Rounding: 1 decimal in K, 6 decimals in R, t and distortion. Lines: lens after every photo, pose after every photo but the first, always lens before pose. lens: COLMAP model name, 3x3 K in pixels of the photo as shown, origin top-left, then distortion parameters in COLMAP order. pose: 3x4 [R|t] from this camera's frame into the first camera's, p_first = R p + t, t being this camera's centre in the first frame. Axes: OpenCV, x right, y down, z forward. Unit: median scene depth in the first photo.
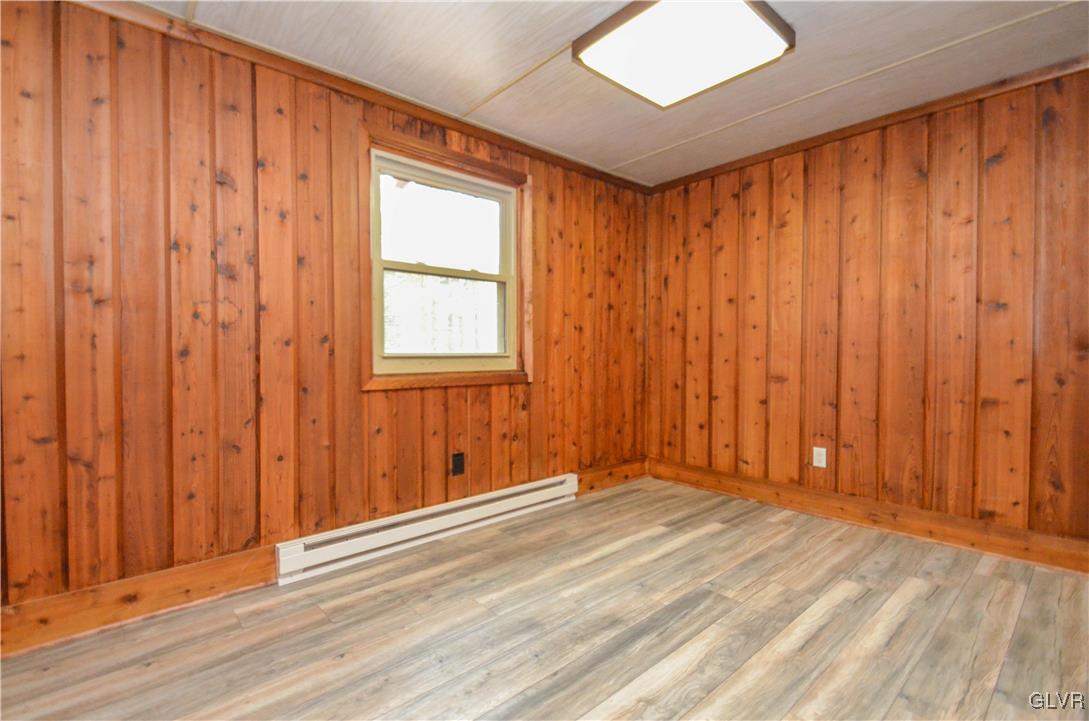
lens RADIAL K [[483.9, 0, 534.6], [0, 483.9, 358.6], [0, 0, 1]] dist [0.015439, -0.008975]
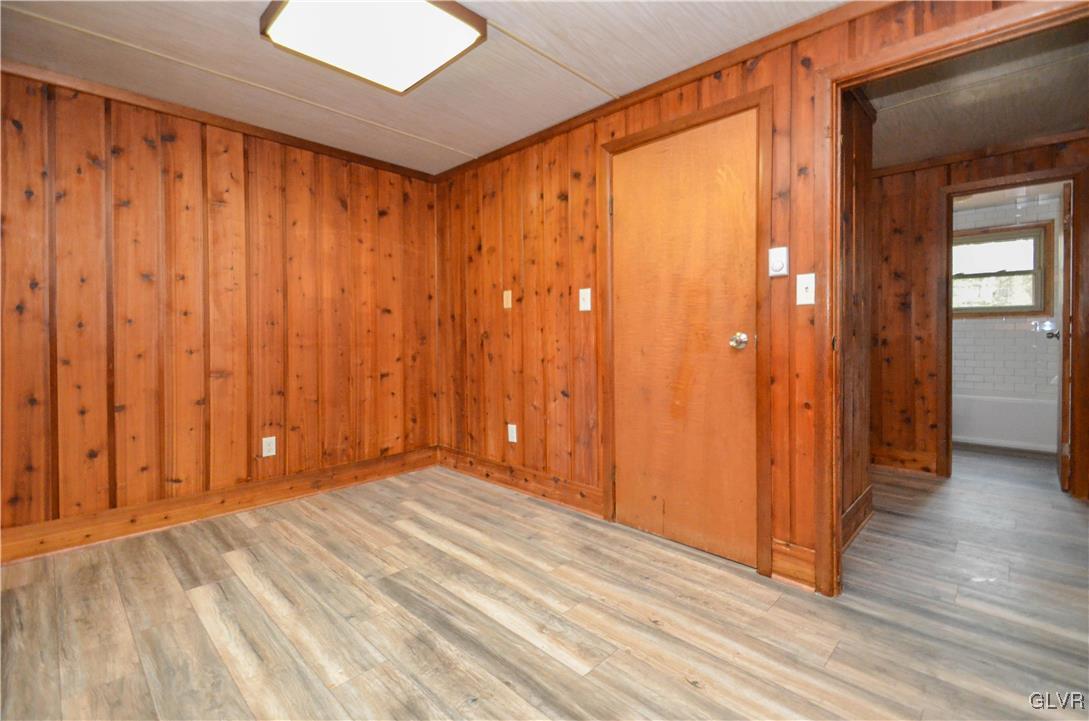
lens RADIAL K [[483.9, 0, 538.7], [0, 483.9, 341.1], [0, 0, 1]] dist [0.015439, -0.008975]
pose [[-0.069502, -0.007831, 0.997551, -0.484388], [0.021679, 0.999721, 0.009358, -0.015044], [-0.997346, 0.022276, -0.069313, 0.529391]]
